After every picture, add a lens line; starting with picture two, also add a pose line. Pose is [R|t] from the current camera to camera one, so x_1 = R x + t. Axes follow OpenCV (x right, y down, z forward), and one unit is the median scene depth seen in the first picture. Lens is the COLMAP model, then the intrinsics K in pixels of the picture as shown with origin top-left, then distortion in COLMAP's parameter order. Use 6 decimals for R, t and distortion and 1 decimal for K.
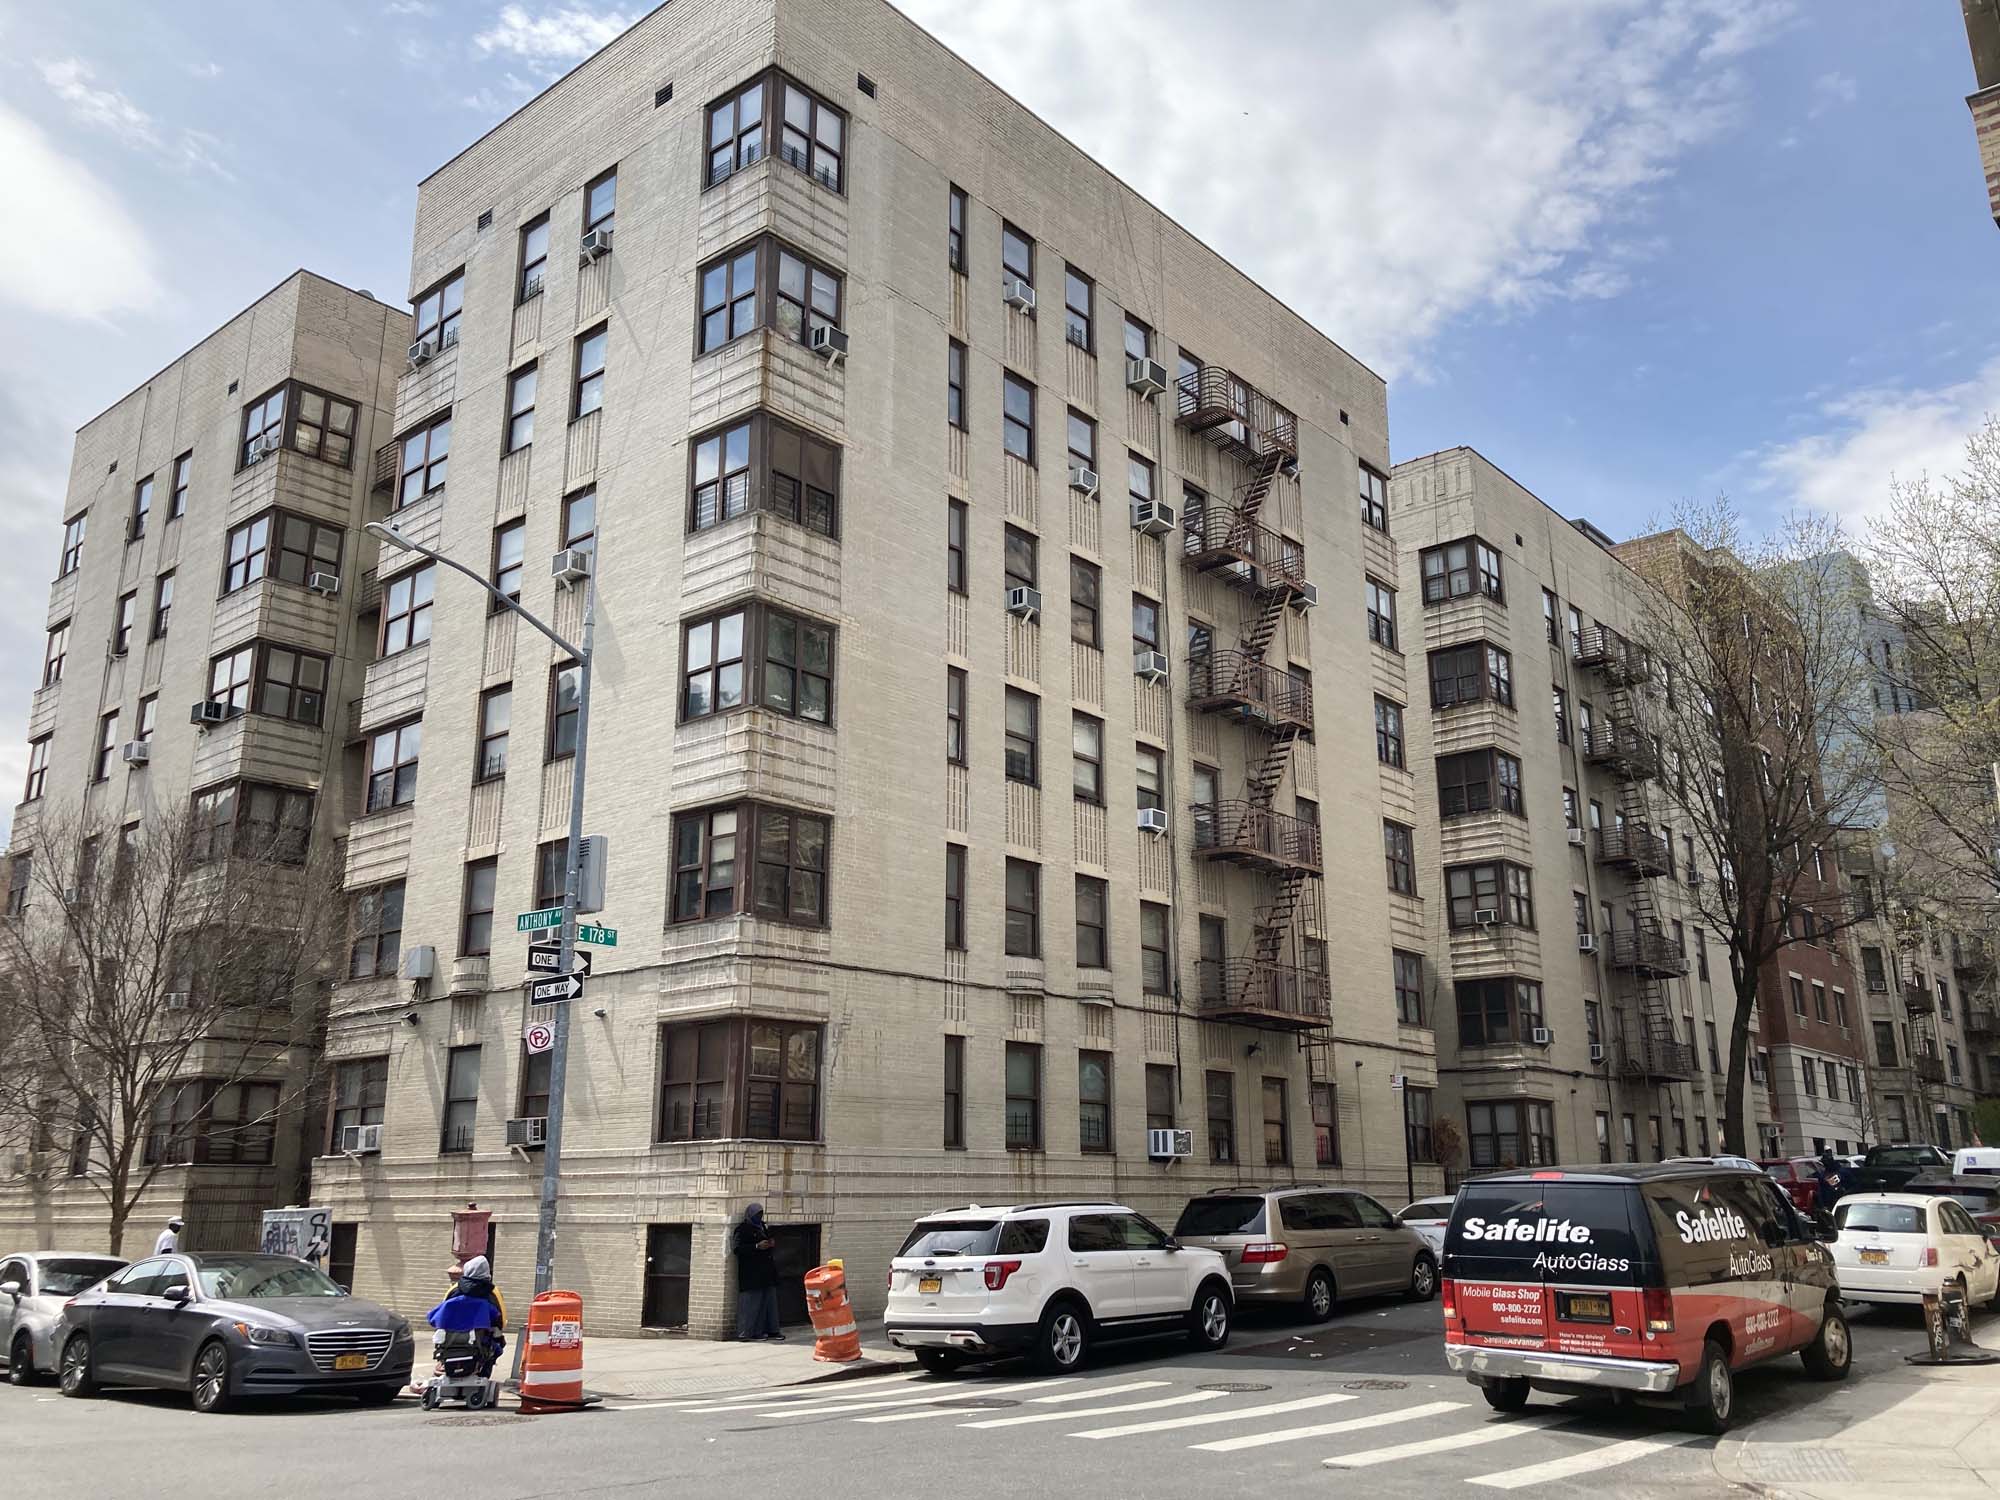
lens RADIAL K [[1652.6, 0, 1000.0], [0, 1652.6, 750.0], [0, 0, 1]] dist [-0.004406, -0.002100]
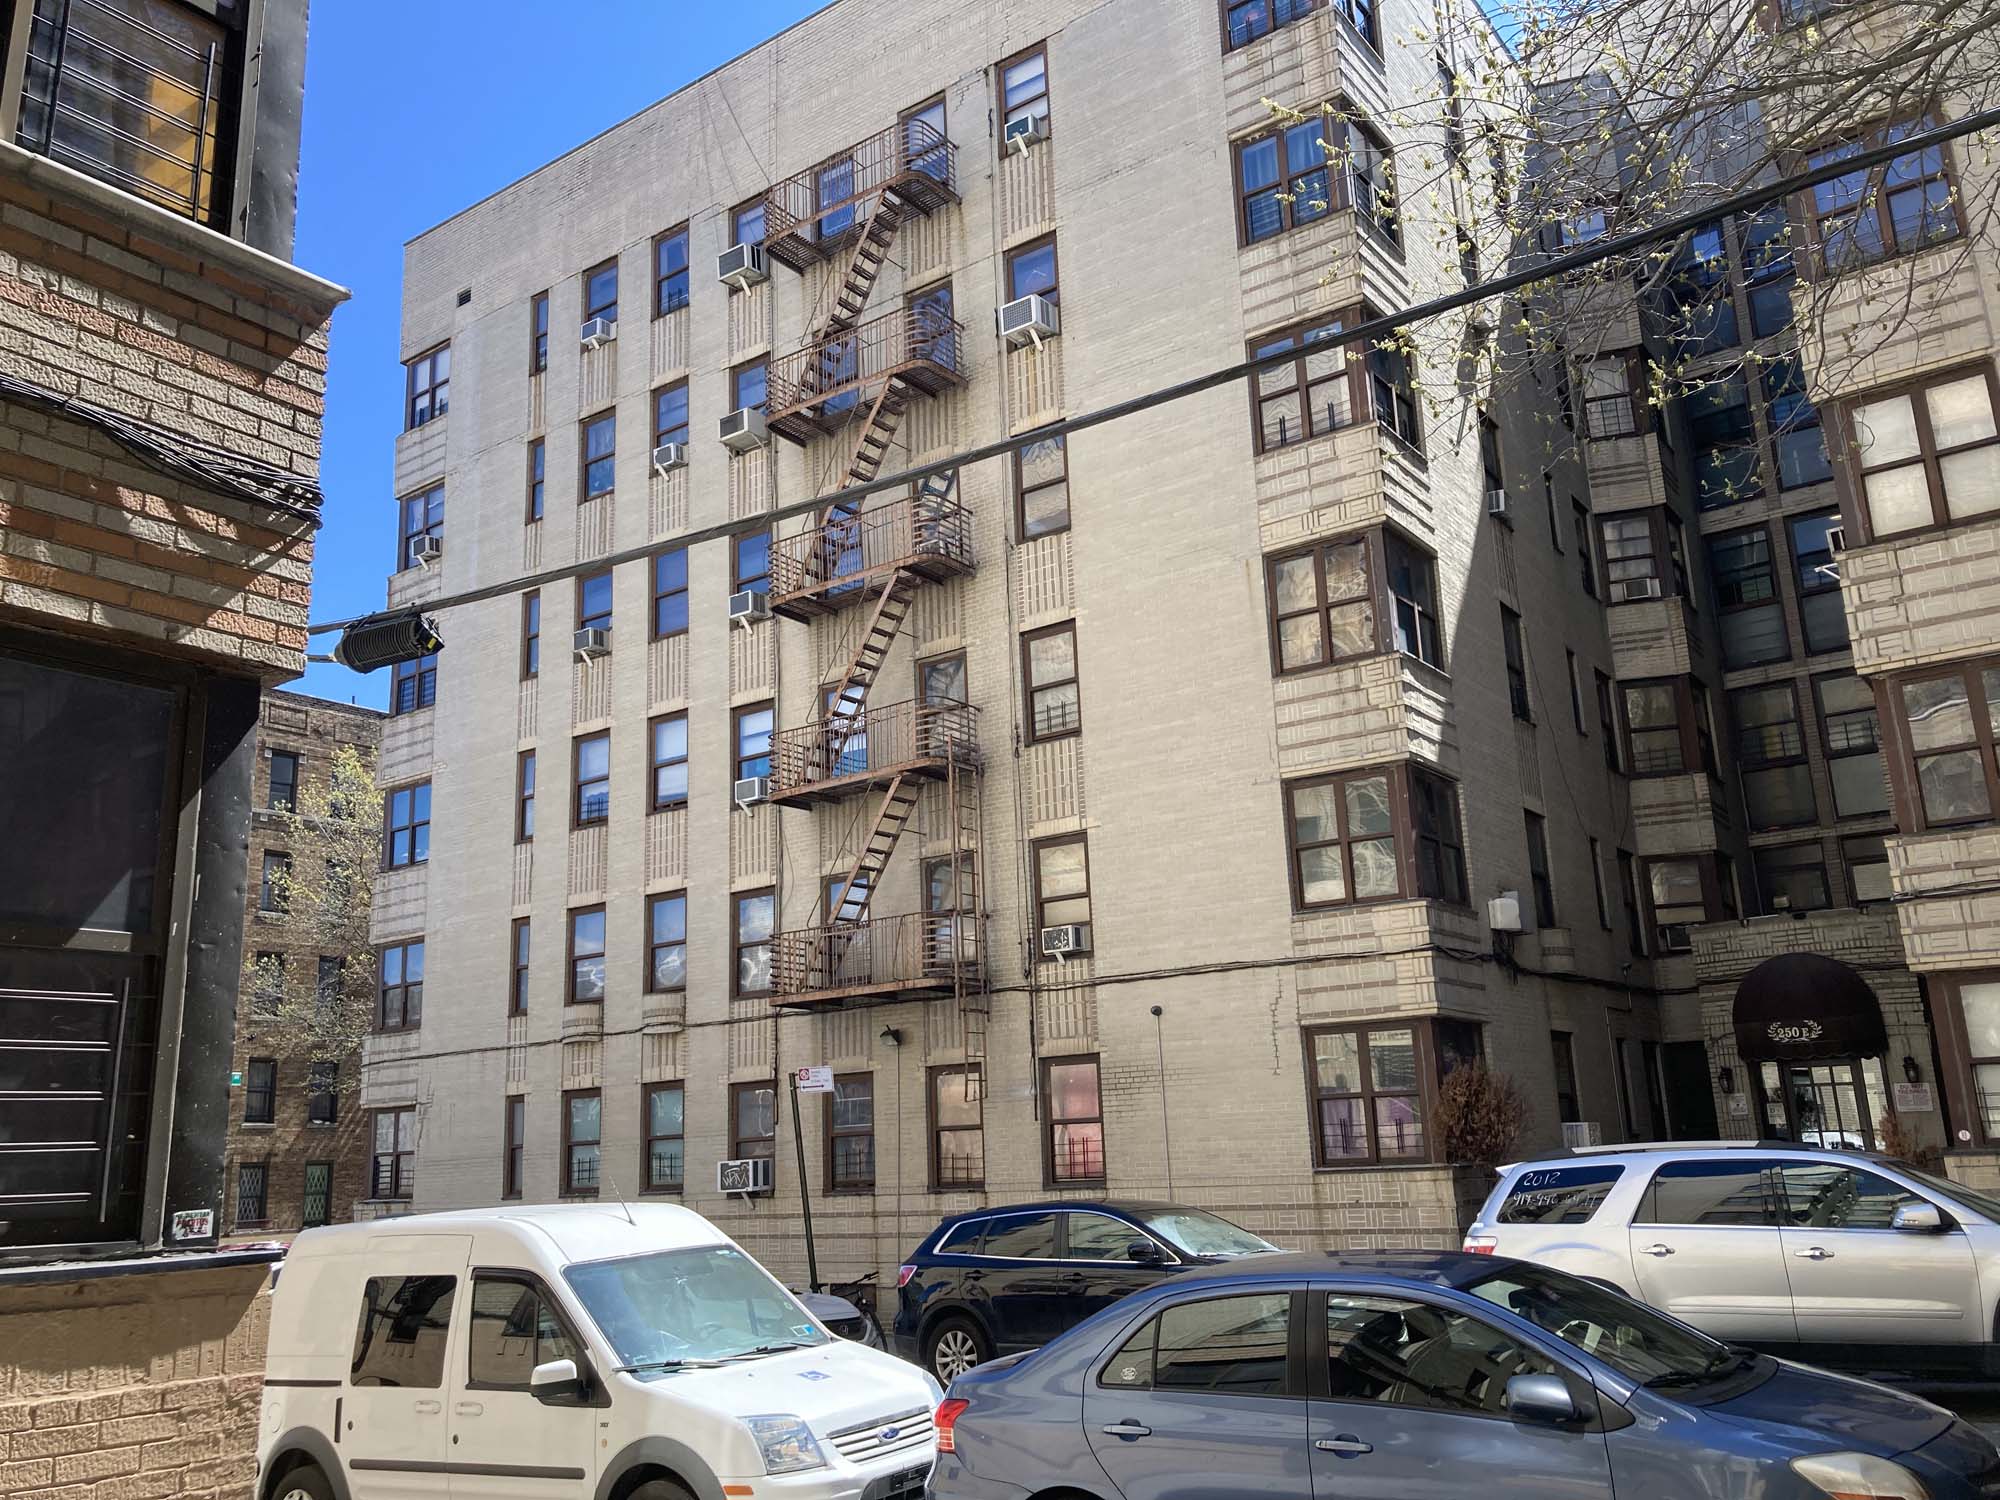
lens RADIAL K [[1652.6, 0, 1000.0], [0, 1652.6, 750.0], [0, 0, 1]] dist [-0.004406, -0.002100]
pose [[0.093370, -0.239917, -0.966293, 0.978013], [0.309265, 0.929513, -0.200902, 0.245758], [0.946381, -0.280082, 0.160987, 1.047466]]
